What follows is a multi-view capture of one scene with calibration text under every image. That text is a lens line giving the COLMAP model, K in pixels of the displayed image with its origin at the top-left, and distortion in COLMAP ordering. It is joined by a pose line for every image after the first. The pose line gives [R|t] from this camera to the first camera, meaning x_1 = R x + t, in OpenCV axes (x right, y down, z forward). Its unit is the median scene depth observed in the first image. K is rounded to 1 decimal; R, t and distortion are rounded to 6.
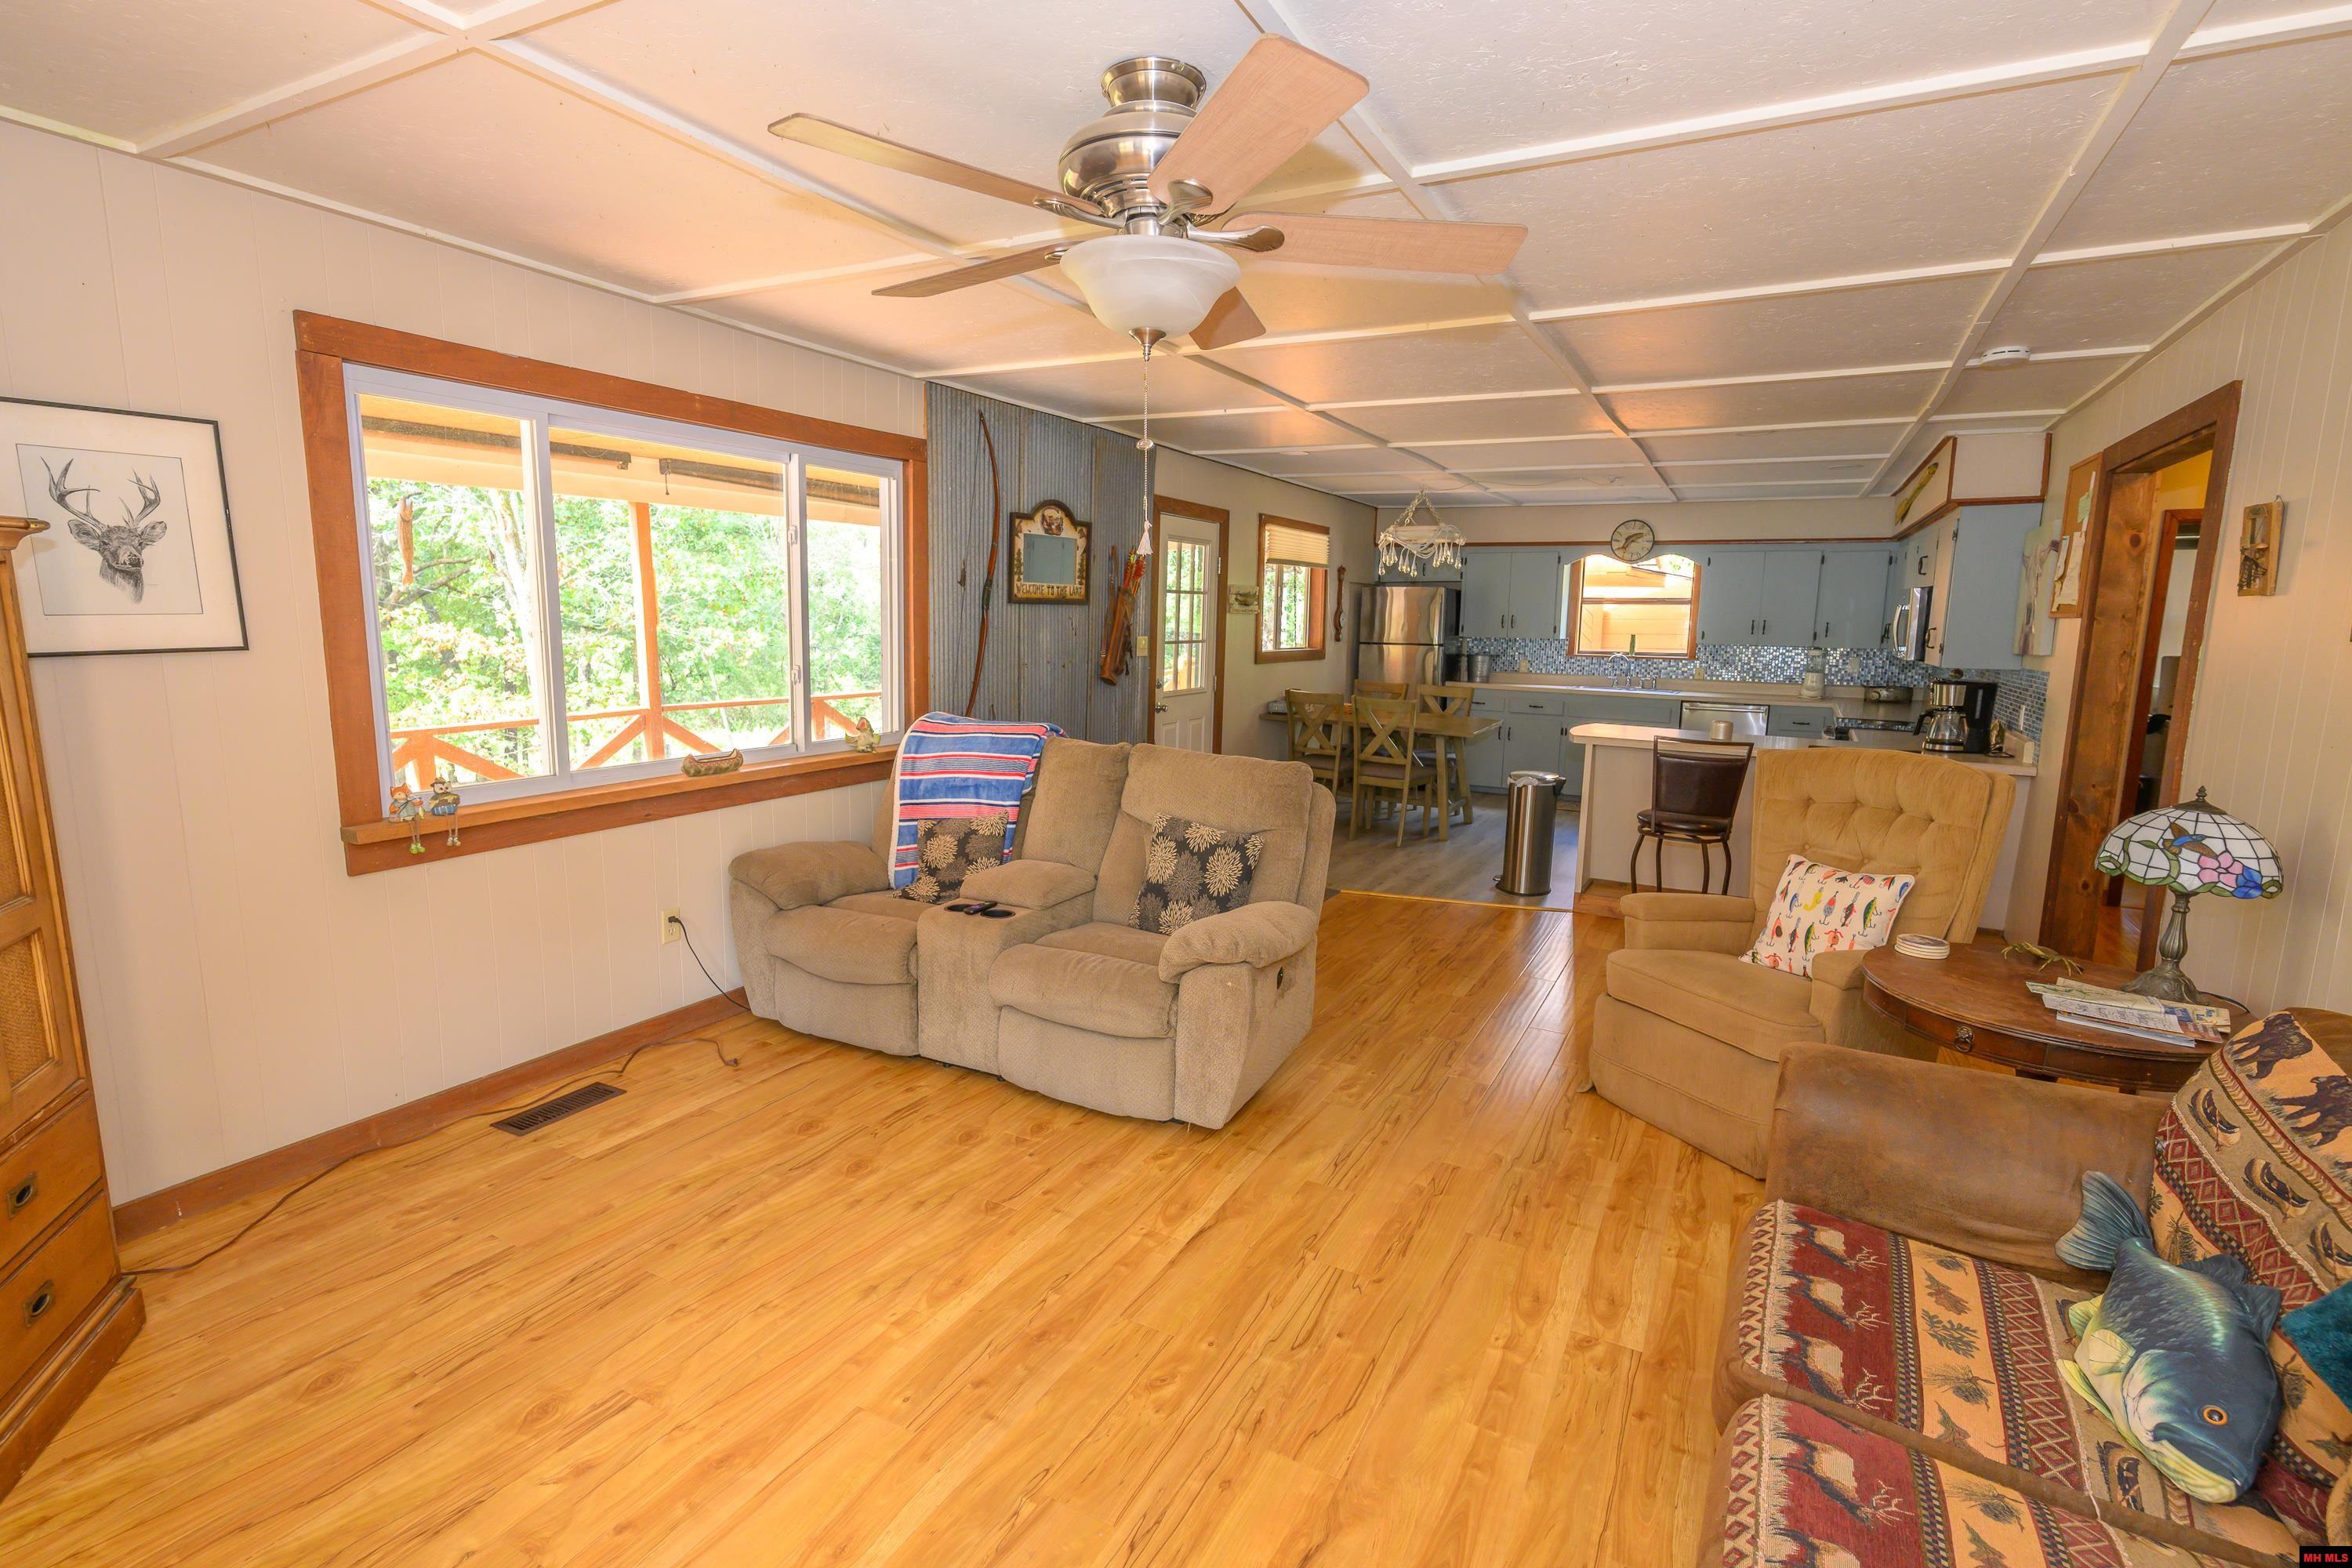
lens RADIAL K [[1112.6, 0, 1177.2], [0, 1112.6, 797.7], [0, 0, 1]] dist [-0.000220, 0.000457]
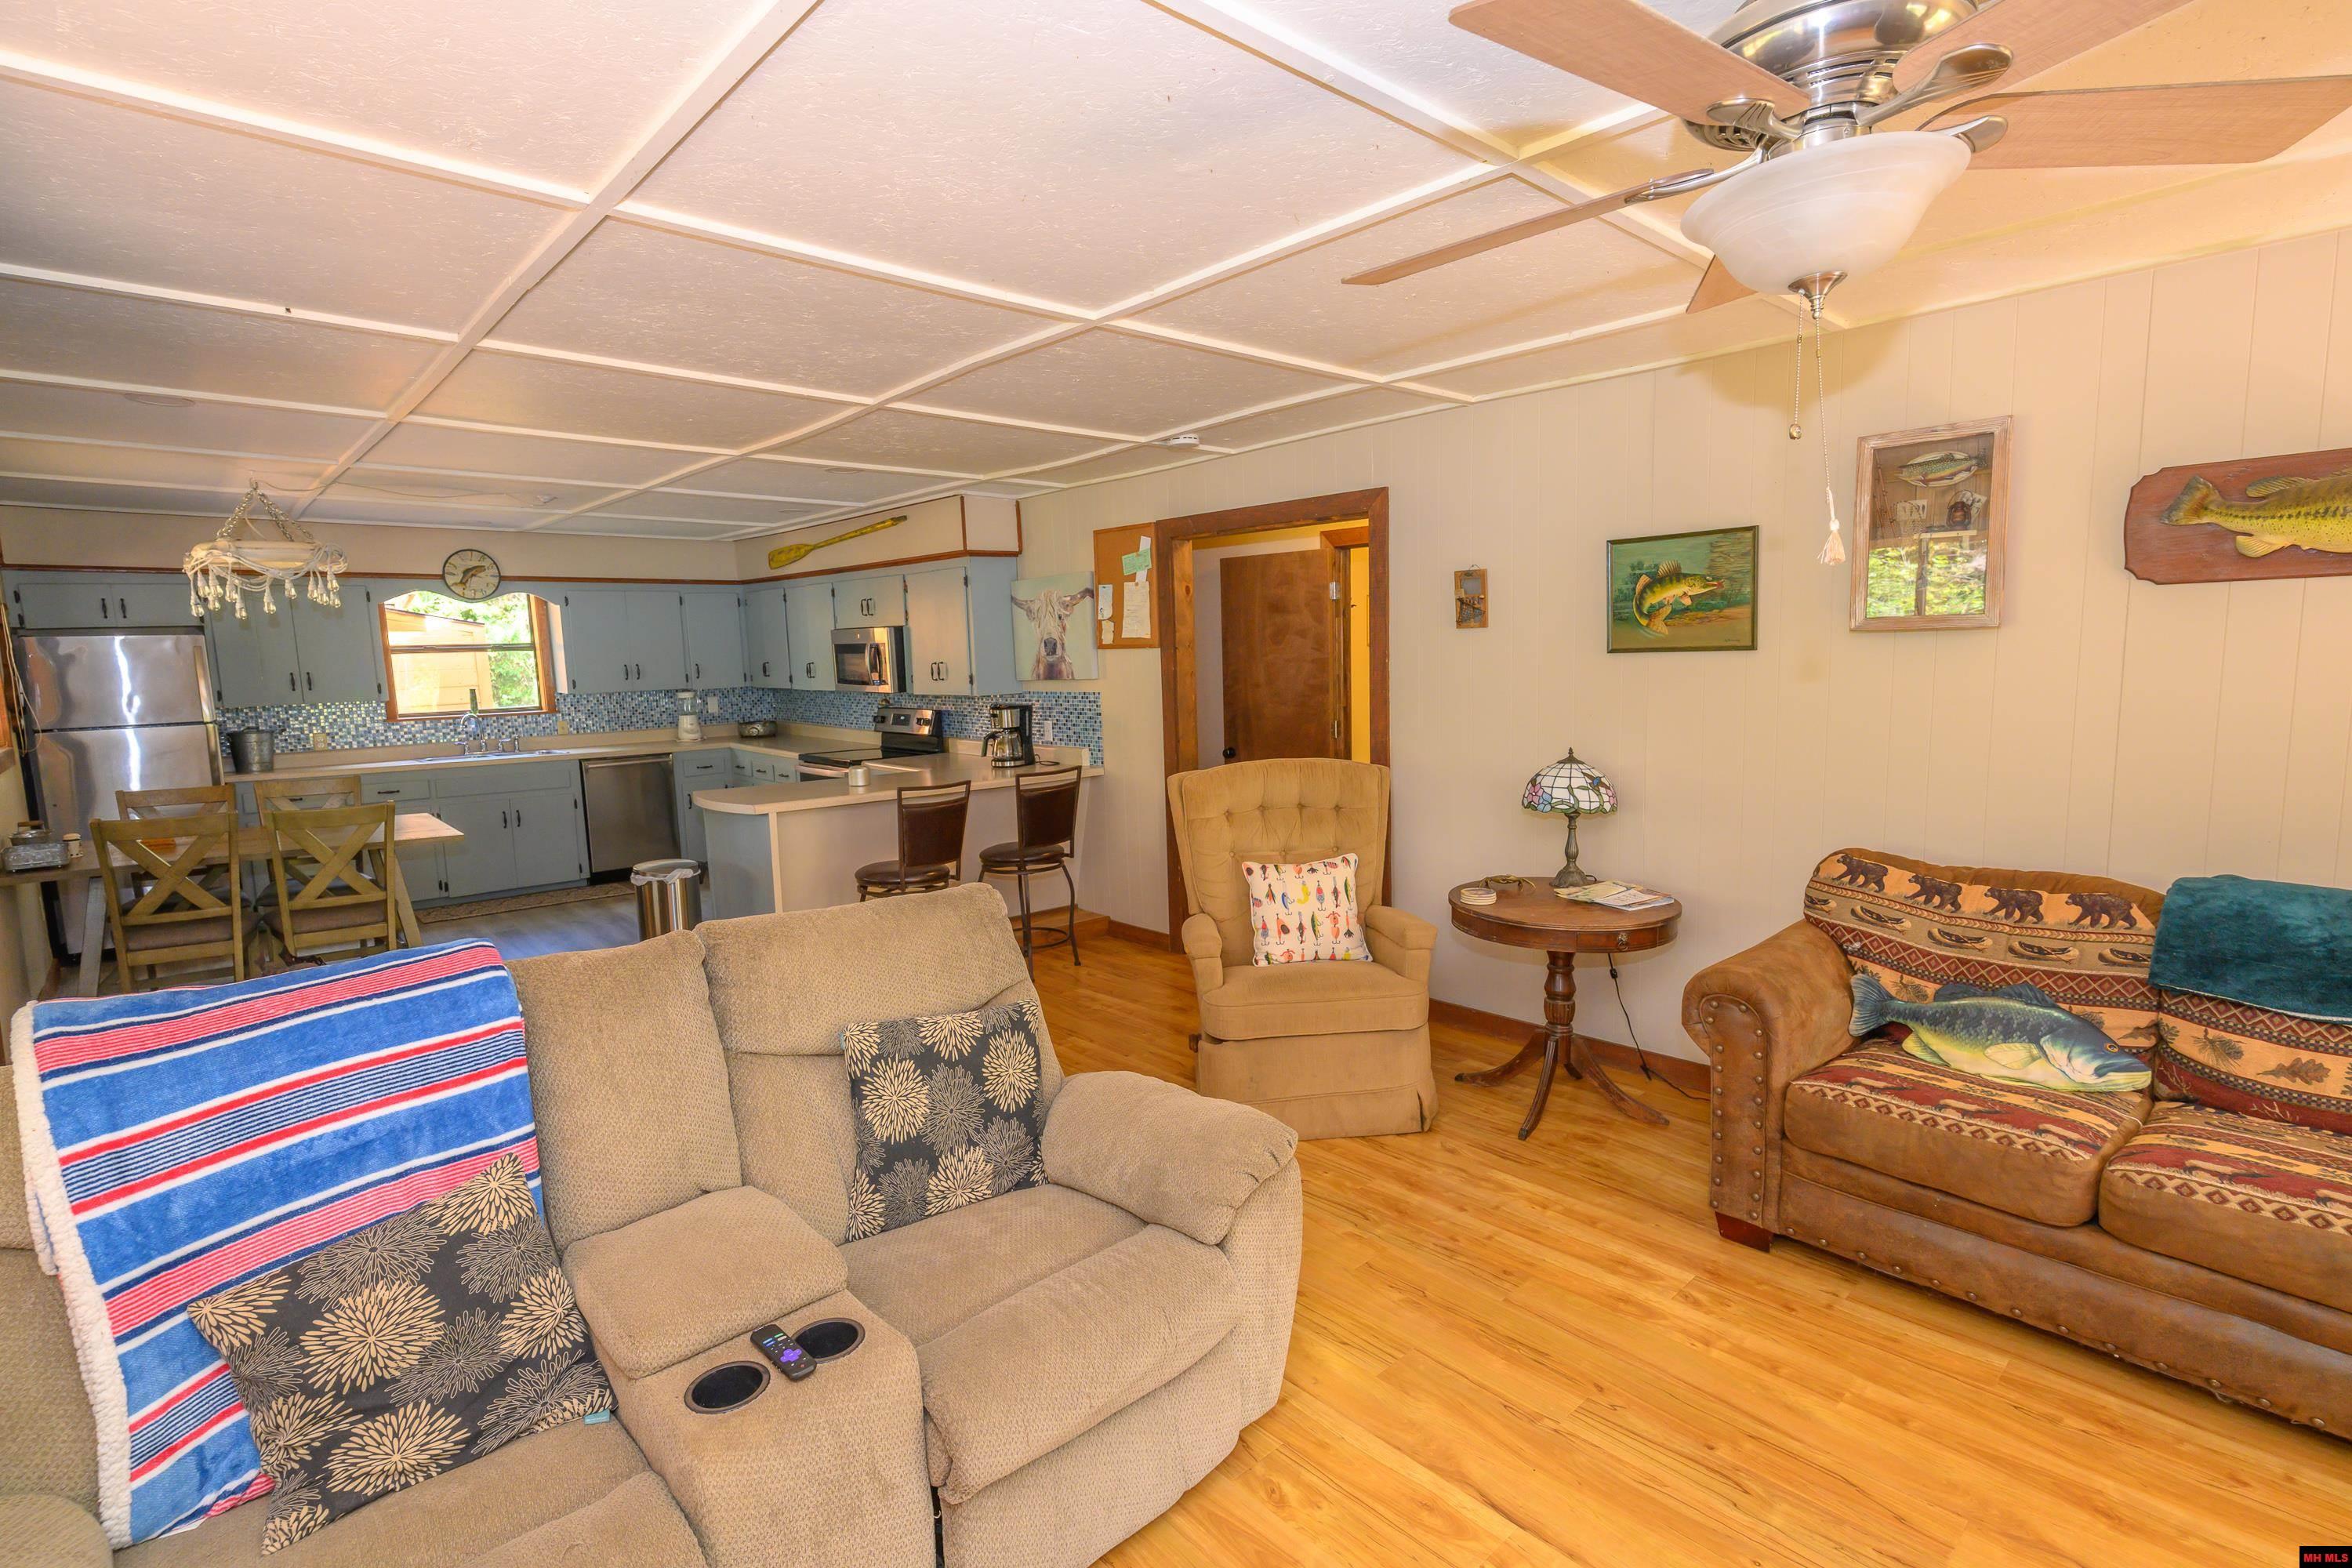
lens RADIAL K [[1116.6, 0, 1157.2], [0, 1116.6, 789.7], [0, 0, 1]] dist [-0.001146, 0.001380]
pose [[0.338047, -0.144934, 0.929903, -0.344456], [0.186441, 0.978802, 0.084778, -0.089172], [-0.922477, 0.144713, 0.357902, 0.452794]]
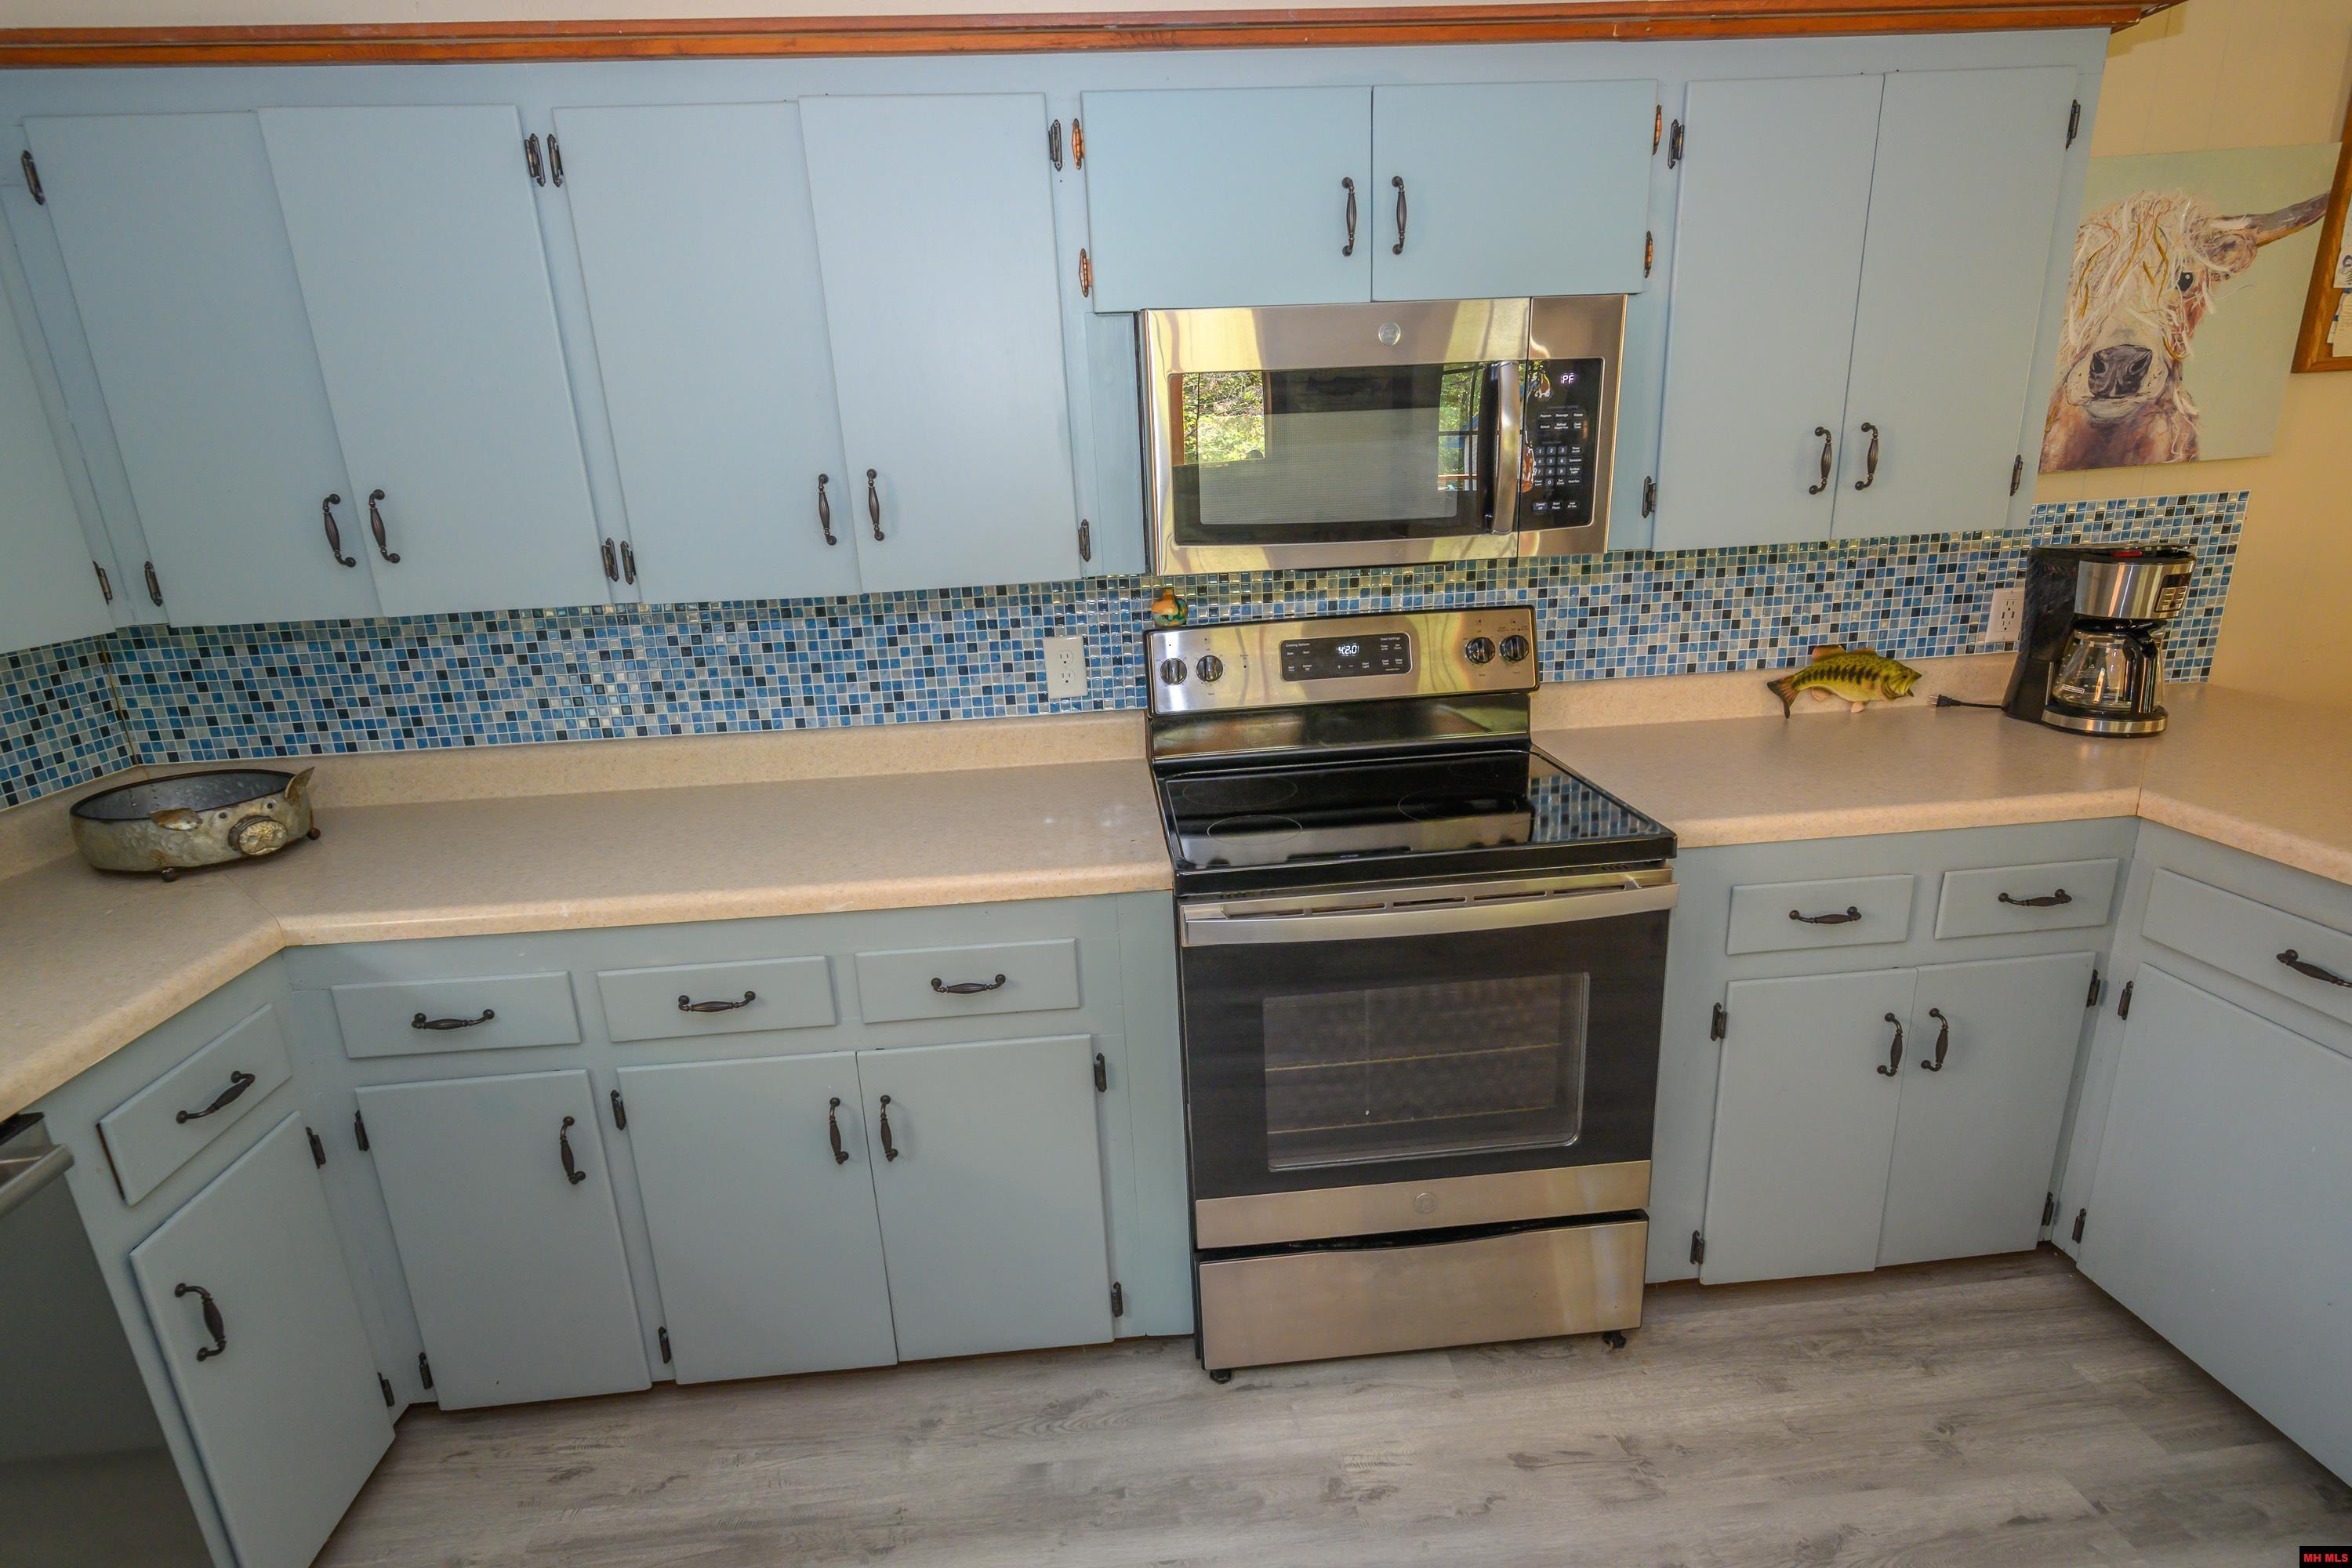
lens RADIAL K [[1126.8, 0, 1166.4], [0, 1126.8, 777.6], [0, 0, 1]] dist [-0.003961, 0.006235]
pose [[-0.544976, -0.219093, 0.809320, 0.549837], [0.179569, 0.912360, 0.367905, -0.237519], [-0.818997, 0.345829, -0.457872, 1.486767]]
